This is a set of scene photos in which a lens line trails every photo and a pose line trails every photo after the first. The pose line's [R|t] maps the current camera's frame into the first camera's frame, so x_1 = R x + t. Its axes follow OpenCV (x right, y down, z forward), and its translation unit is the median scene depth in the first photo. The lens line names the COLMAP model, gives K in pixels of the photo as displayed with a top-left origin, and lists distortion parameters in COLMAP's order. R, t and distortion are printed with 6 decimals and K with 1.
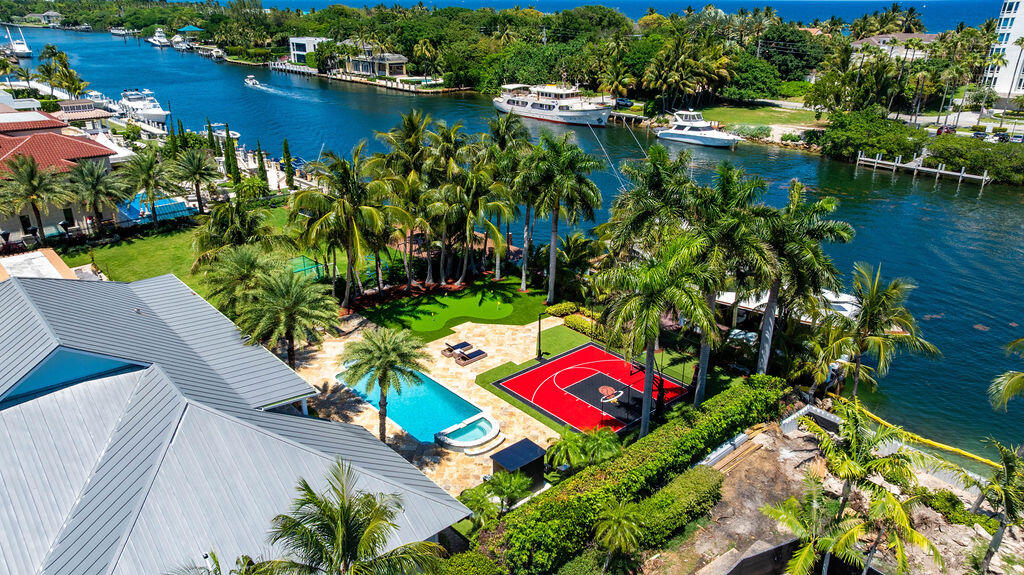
lens RADIAL K [[719.8, 0, 517.7], [0, 719.8, 284.5], [0, 0, 1]] dist [-0.017633, 0.006260]
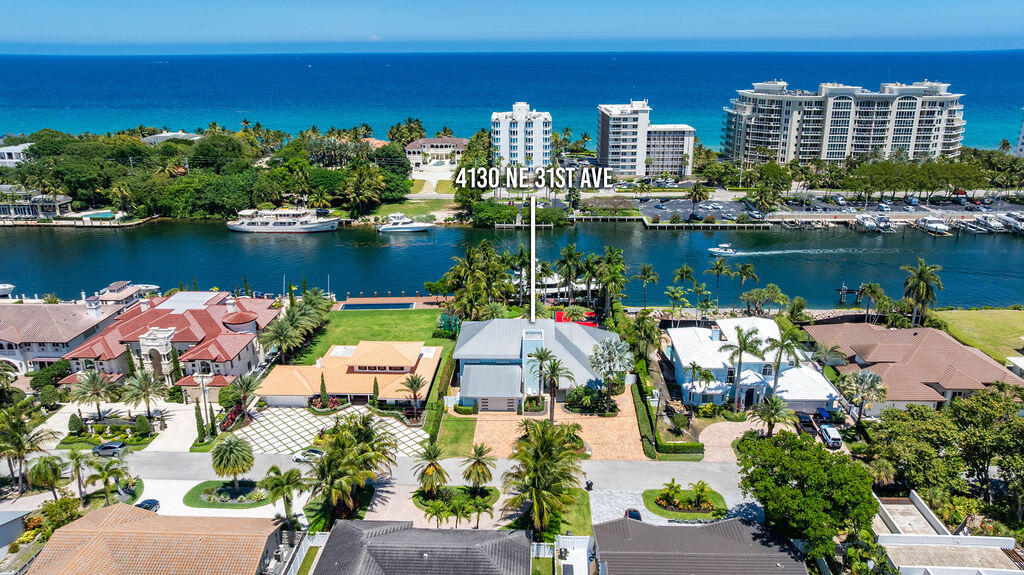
lens RADIAL K [[719.8, 0, 517.7], [0, 719.8, 284.5], [0, 0, 1]] dist [-0.017633, 0.006260]
pose [[0.694726, -0.226870, 0.682558, -0.673410], [0.271578, 0.961449, 0.043150, -0.066136], [-0.666034, 0.155391, 0.729556, -0.362240]]
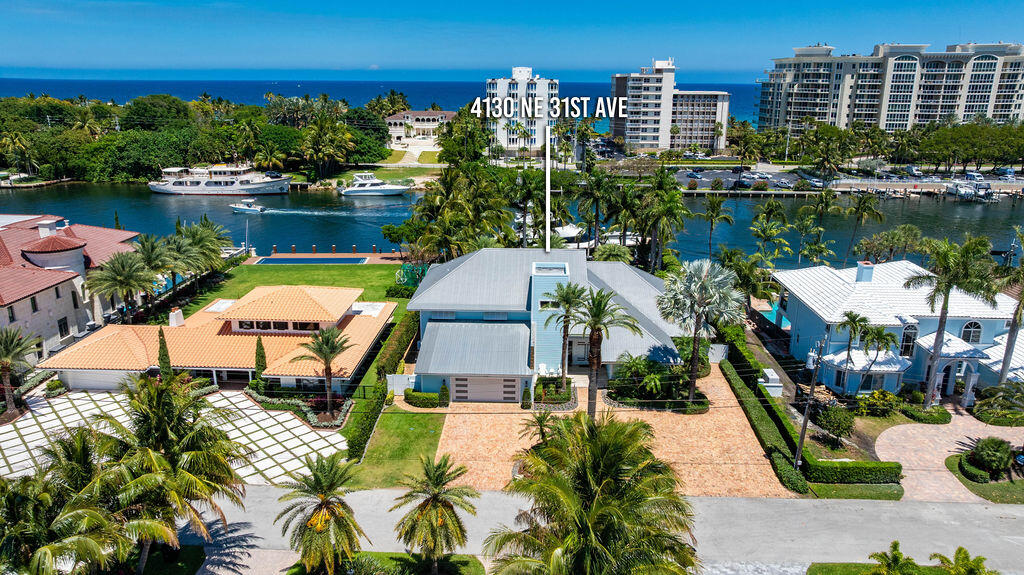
lens RADIAL K [[719.8, 0, 517.7], [0, 719.8, 284.5], [0, 0, 1]] dist [-0.017633, 0.006260]
pose [[0.692750, -0.193086, 0.694849, -0.469814], [0.261822, 0.965090, 0.007150, 0.022210], [-0.671972, 0.176973, 0.719120, -0.105709]]
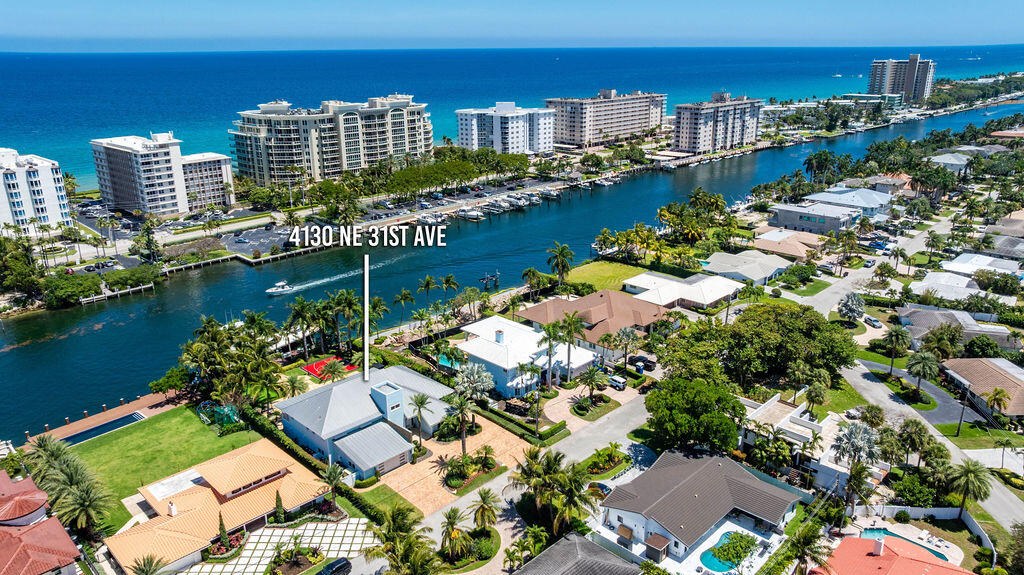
lens RADIAL K [[719.8, 0, 517.7], [0, 719.8, 284.5], [0, 0, 1]] dist [-0.017633, 0.006260]
pose [[-0.061619, -0.314397, 0.947290, -0.862920], [0.378731, 0.870747, 0.313629, -0.262696], [-0.923453, 0.378094, 0.065418, -0.037658]]
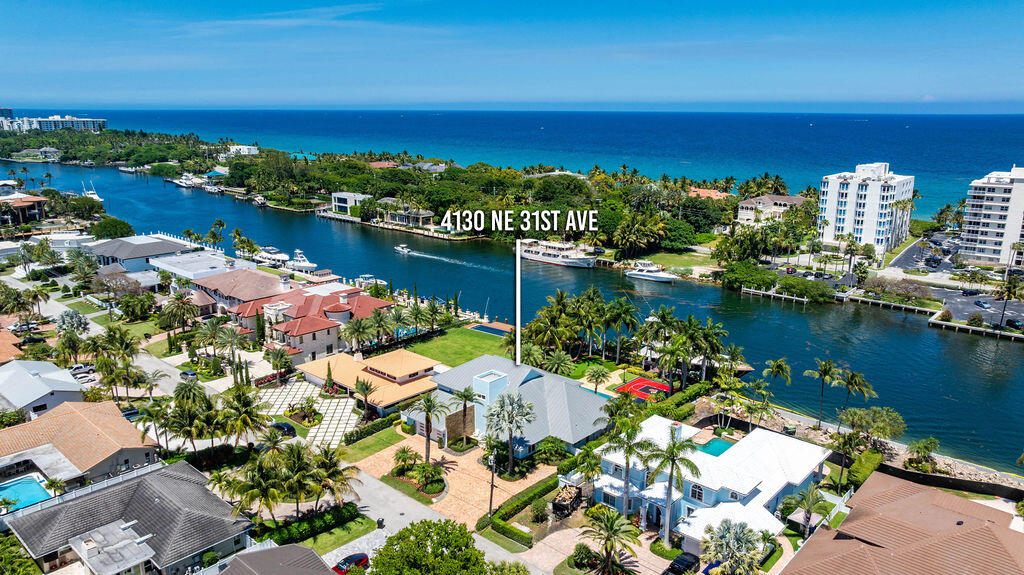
lens RADIAL K [[719.8, 0, 517.7], [0, 719.8, 284.5], [0, 0, 1]] dist [-0.017633, 0.006260]
pose [[0.994189, -0.021610, 0.105455, -0.208804], [0.036133, 0.989799, -0.137815, 0.030898], [-0.101401, 0.140825, 0.984828, -0.547093]]
